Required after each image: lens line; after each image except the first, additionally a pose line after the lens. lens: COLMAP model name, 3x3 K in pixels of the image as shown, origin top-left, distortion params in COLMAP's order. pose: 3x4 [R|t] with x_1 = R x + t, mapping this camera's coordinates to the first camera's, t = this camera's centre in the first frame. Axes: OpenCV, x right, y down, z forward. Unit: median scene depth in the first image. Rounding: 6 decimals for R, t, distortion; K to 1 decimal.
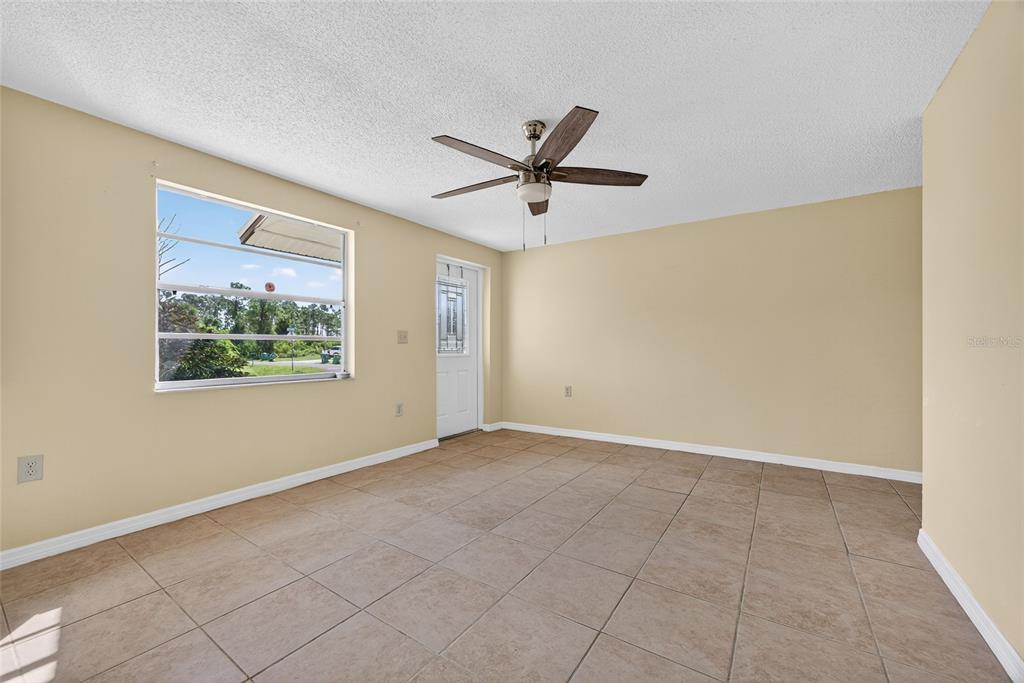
lens RADIAL K [[401.1, 0, 510.8], [0, 401.1, 347.1], [0, 0, 1]] dist [-0.018173, 0.002595]
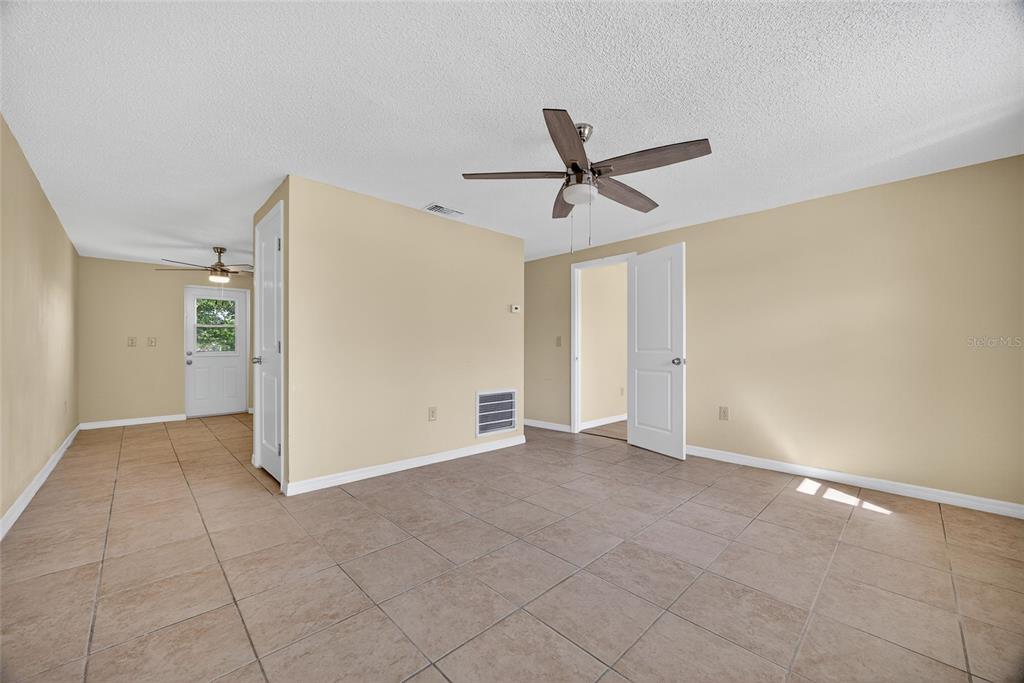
lens RADIAL K [[401.1, 0, 512.6], [0, 401.1, 350.8], [0, 0, 1]] dist [-0.018173, 0.002595]
pose [[-0.979091, -0.004992, 0.203360, 0.020120], [-0.004611, 0.999987, 0.002344, 0.000437], [-0.203369, 0.001357, -0.979101, 1.976807]]
